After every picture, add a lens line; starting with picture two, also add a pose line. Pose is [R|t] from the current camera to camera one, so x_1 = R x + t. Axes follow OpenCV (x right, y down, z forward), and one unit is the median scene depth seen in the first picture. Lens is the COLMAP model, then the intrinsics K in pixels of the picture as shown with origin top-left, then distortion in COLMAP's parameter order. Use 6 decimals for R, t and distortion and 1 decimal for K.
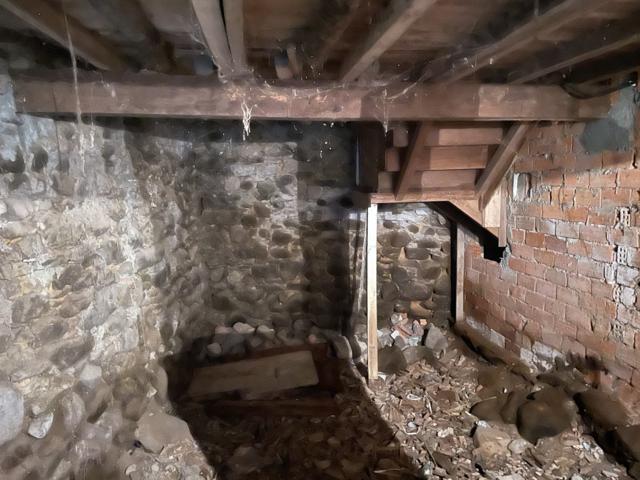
lens RADIAL K [[465.3, 0, 330.8], [0, 465.3, 243.4], [0, 0, 1]] dist [0.110532, -0.137186]
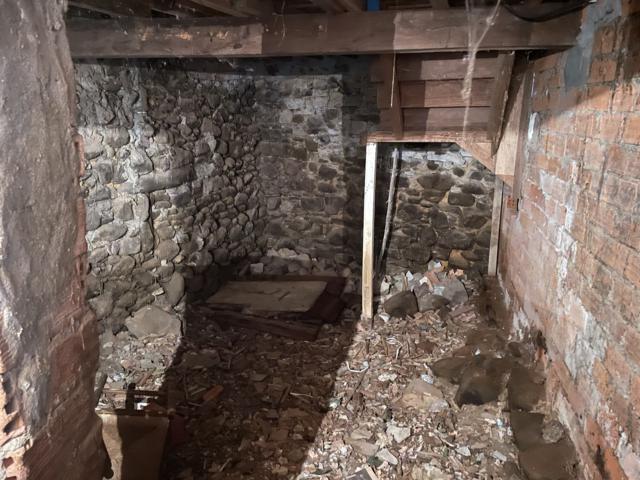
lens RADIAL K [[465.3, 0, 330.8], [0, 465.3, 243.4], [0, 0, 1]] dist [0.110532, -0.137186]
pose [[0.922079, 0.122692, -0.367037, 0.305141], [-0.069337, 0.985444, 0.155219, -0.018838], [0.380739, -0.117675, 0.917164, 0.045873]]
